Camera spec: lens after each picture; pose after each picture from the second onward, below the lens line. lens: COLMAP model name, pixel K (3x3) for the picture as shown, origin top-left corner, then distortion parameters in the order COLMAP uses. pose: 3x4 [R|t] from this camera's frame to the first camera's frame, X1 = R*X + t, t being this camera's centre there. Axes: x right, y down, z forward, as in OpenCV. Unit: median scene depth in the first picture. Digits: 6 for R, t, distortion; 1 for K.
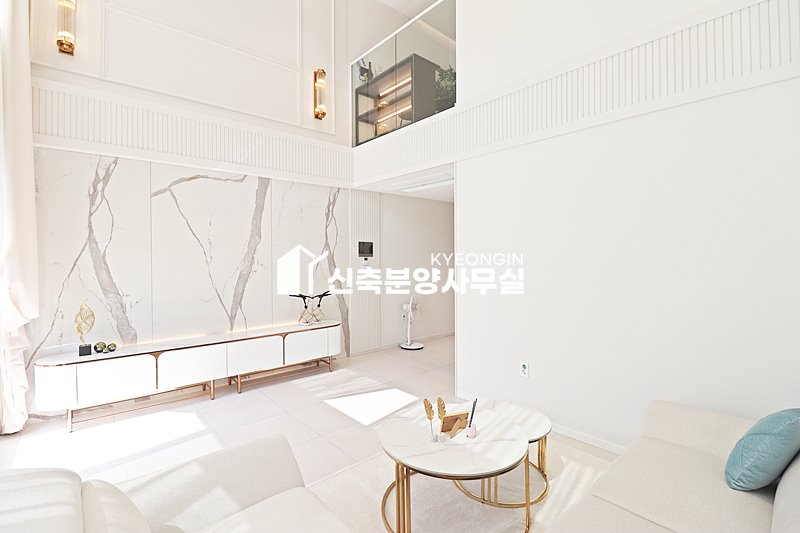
lens RADIAL K [[368.8, 0, 400.7], [0, 368.8, 258.2], [0, 0, 1]] dist [-0.002008, -0.013671]
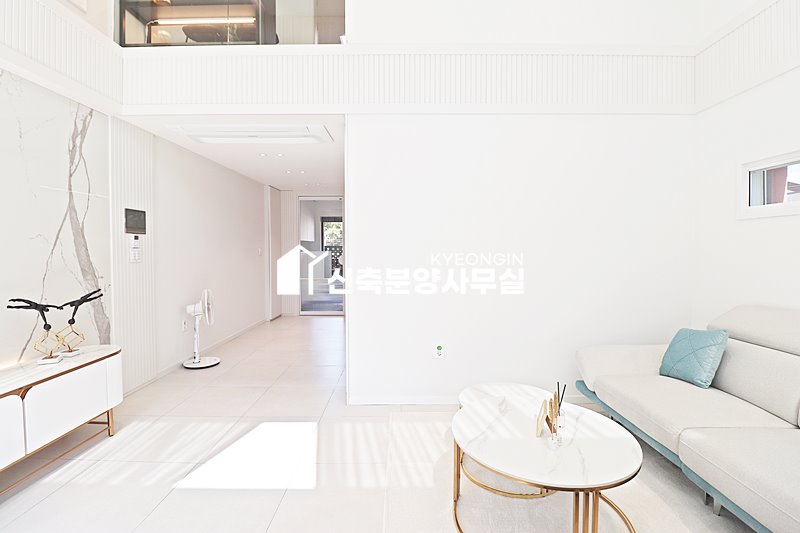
lens RADIAL K [[368.8, 0, 400.7], [0, 368.8, 258.2], [0, 0, 1]] dist [-0.002008, -0.013671]
pose [[0.657644, -0.016939, 0.753139, -0.283615], [0.000897, 0.999764, 0.021703, 0.025101], [-0.753328, -0.013598, 0.657504, 0.283244]]
